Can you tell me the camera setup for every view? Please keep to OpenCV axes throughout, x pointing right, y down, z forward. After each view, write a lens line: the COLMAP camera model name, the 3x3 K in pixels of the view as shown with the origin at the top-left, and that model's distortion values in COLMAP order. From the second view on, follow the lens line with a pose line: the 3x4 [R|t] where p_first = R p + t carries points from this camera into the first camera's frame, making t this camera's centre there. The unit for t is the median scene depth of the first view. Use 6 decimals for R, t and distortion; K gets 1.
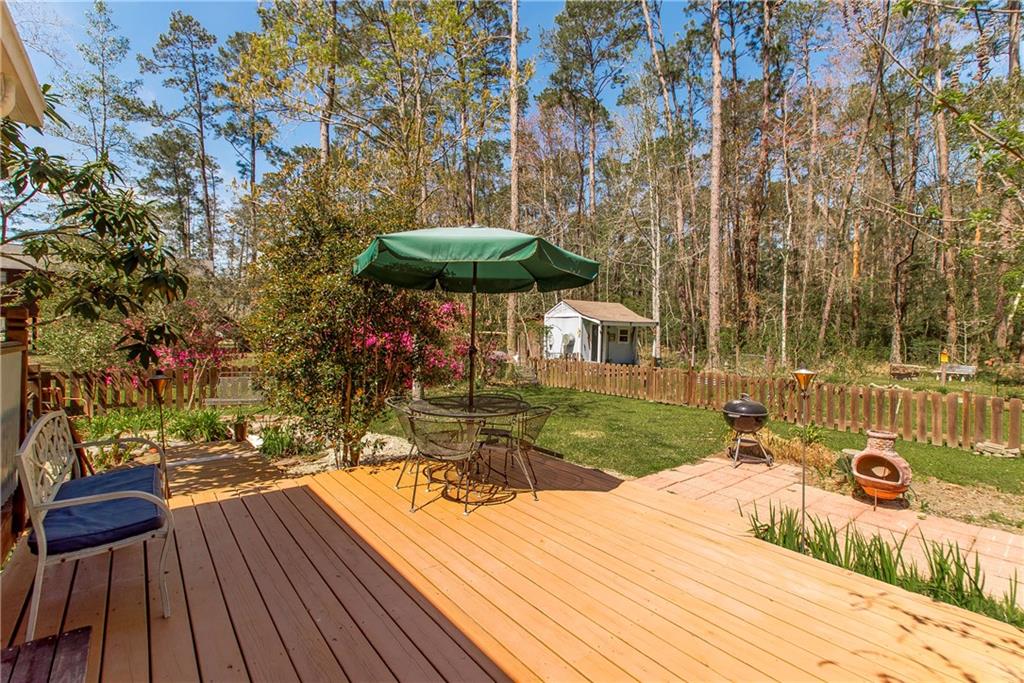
lens RADIAL K [[481.3, 0, 518.8], [0, 481.3, 331.0], [0, 0, 1]] dist [0.000462, -0.000063]
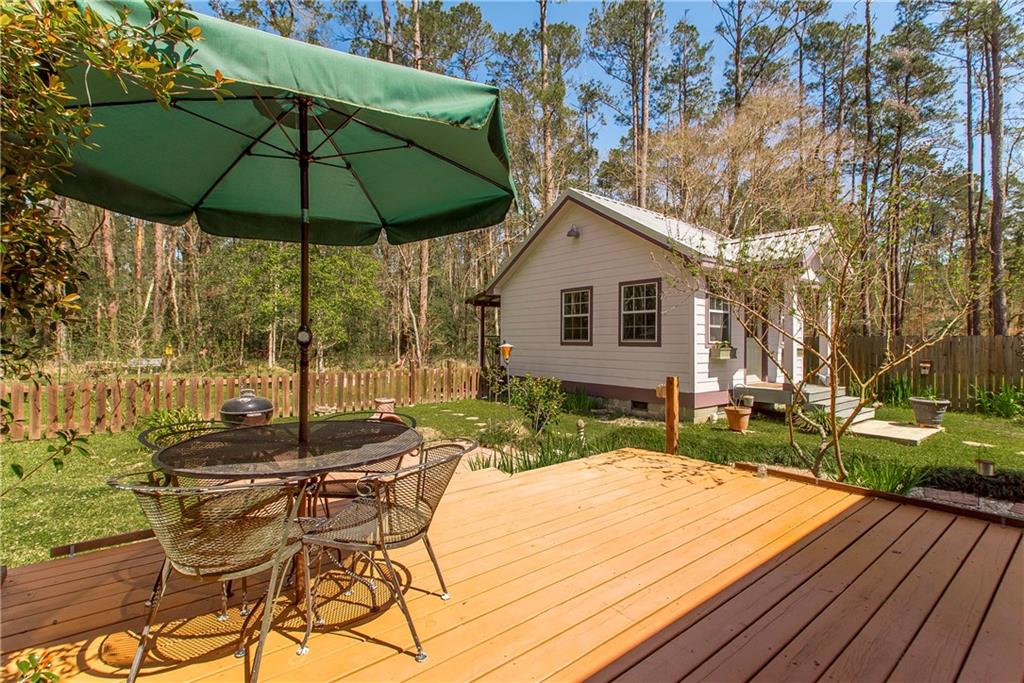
lens RADIAL K [[481.3, 0, 518.8], [0, 481.3, 331.0], [0, 0, 1]] dist [0.000462, -0.000063]
pose [[-0.017049, -0.002117, 0.999852, -0.674796], [0.002429, 0.999995, 0.002159, 0.040673], [-0.999852, 0.002465, -0.017044, 0.862465]]
